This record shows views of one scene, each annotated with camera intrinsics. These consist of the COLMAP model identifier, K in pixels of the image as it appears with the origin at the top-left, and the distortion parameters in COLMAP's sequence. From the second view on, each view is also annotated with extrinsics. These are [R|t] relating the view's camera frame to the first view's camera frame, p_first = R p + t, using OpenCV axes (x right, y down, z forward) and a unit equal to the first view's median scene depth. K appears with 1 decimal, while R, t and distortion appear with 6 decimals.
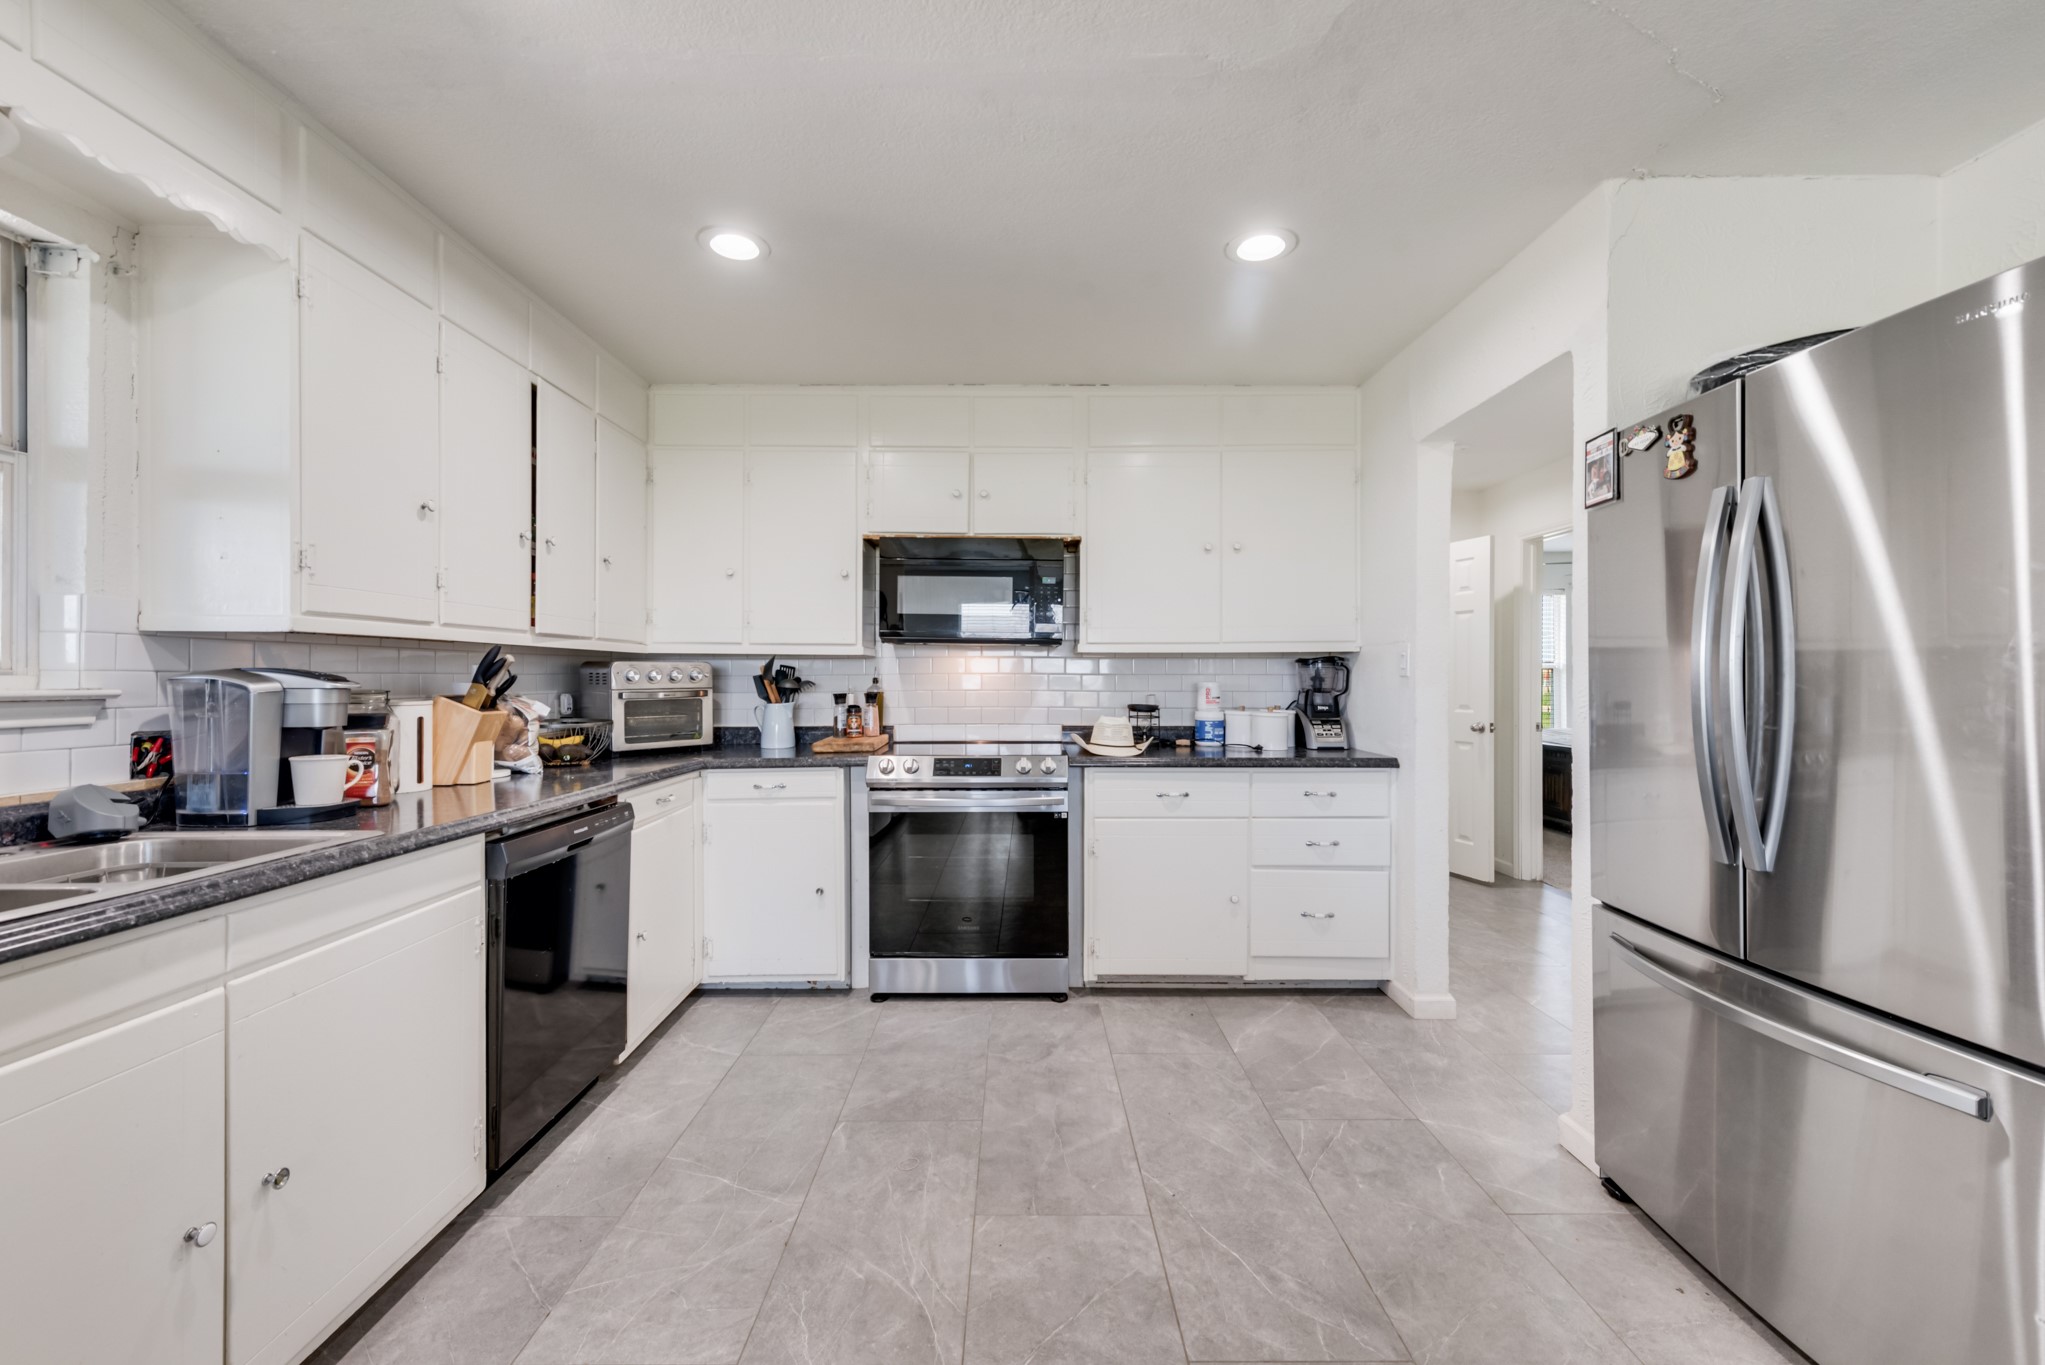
lens RADIAL K [[819.8, 0, 1019.1], [0, 819.8, 680.5], [0, 0, 1]] dist [0.023574, -0.007637]
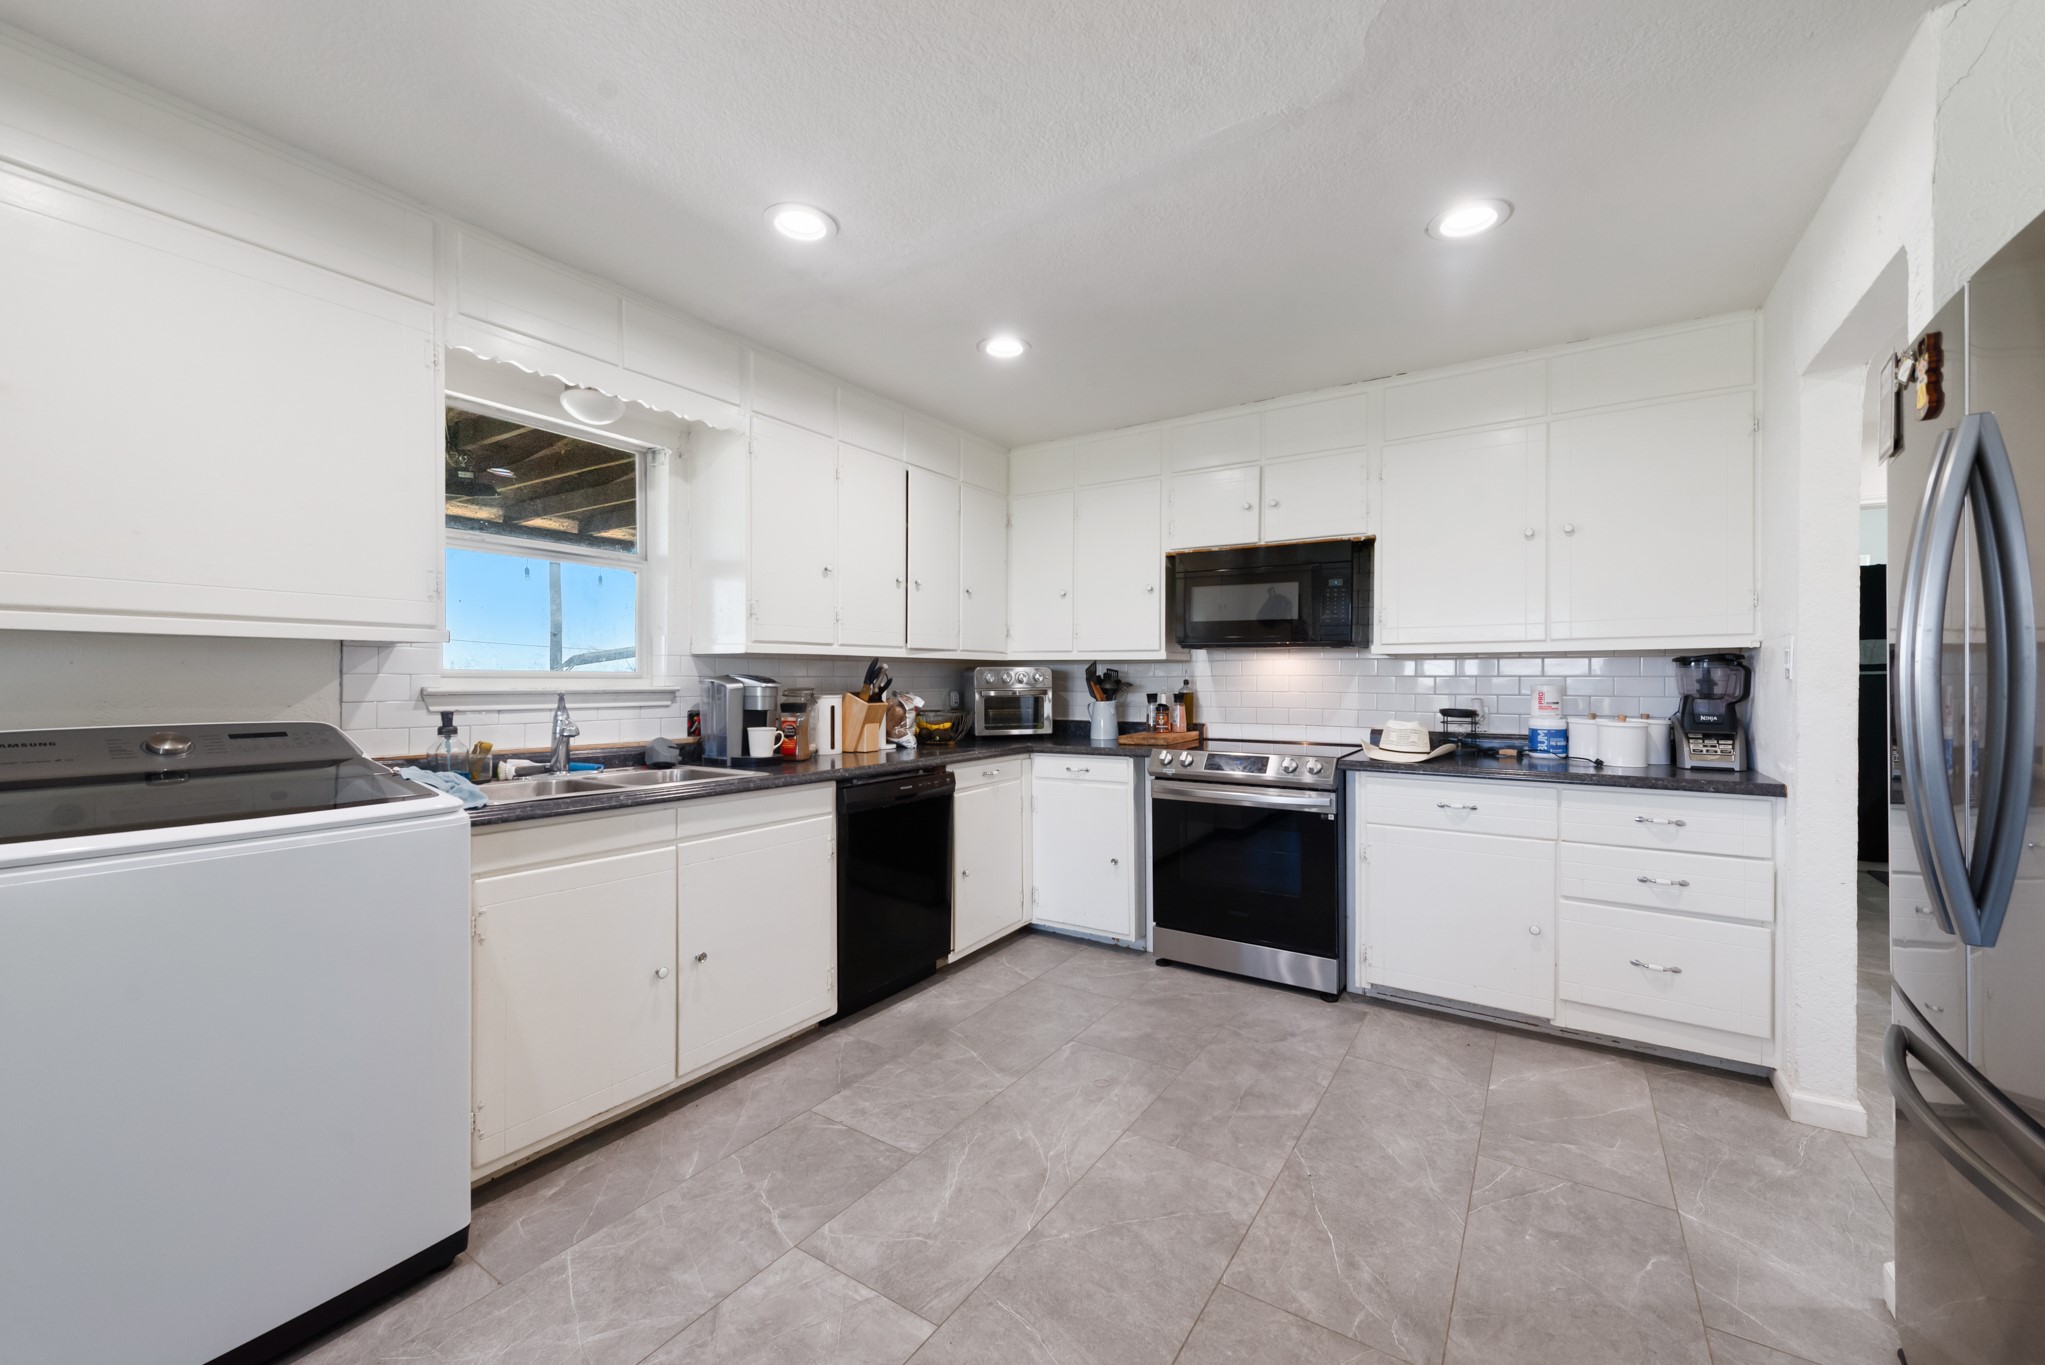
lens RADIAL K [[811.7, 0, 1022.5], [0, 811.7, 682.5], [0, 0, 1]] dist [0.022864, -0.006357]
pose [[0.835604, 0.003155, -0.549323, 0.289458], [-0.001906, 0.999994, 0.002845, -0.002758], [0.549329, -0.001331, 0.835605, -0.042866]]
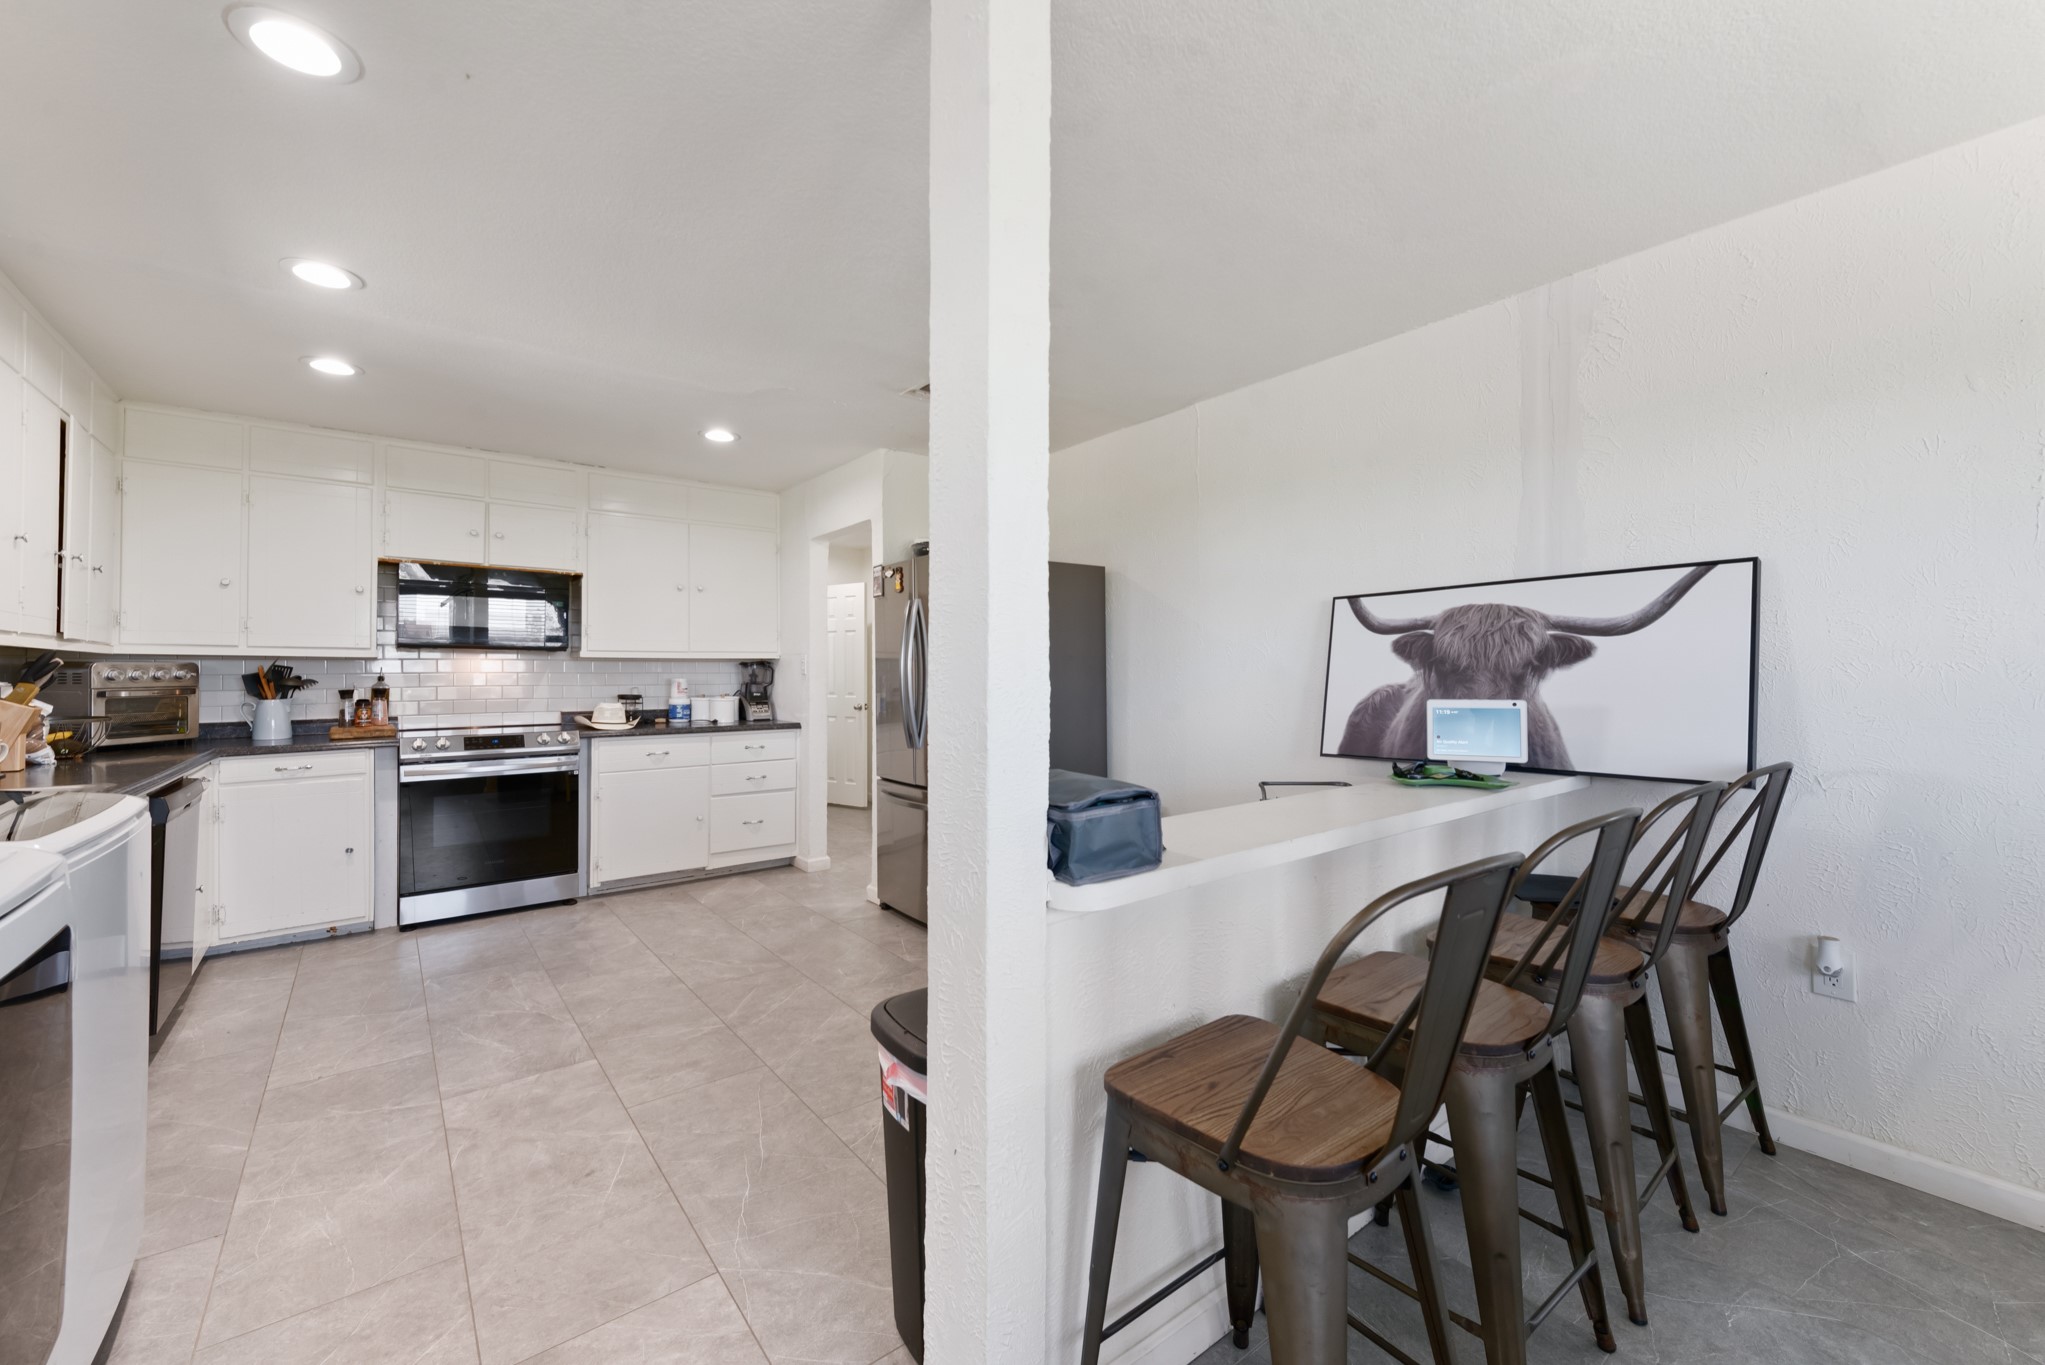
lens RADIAL K [[817.4, 0, 1024.6], [0, 817.4, 666.2], [0, 0, 1]] dist [0.023155, -0.004593]
pose [[0.787516, 0.002886, 0.616287, -0.214944], [0.004212, 0.999940, -0.010065, -0.002408], [-0.616279, 0.010523, 0.787457, -0.612230]]
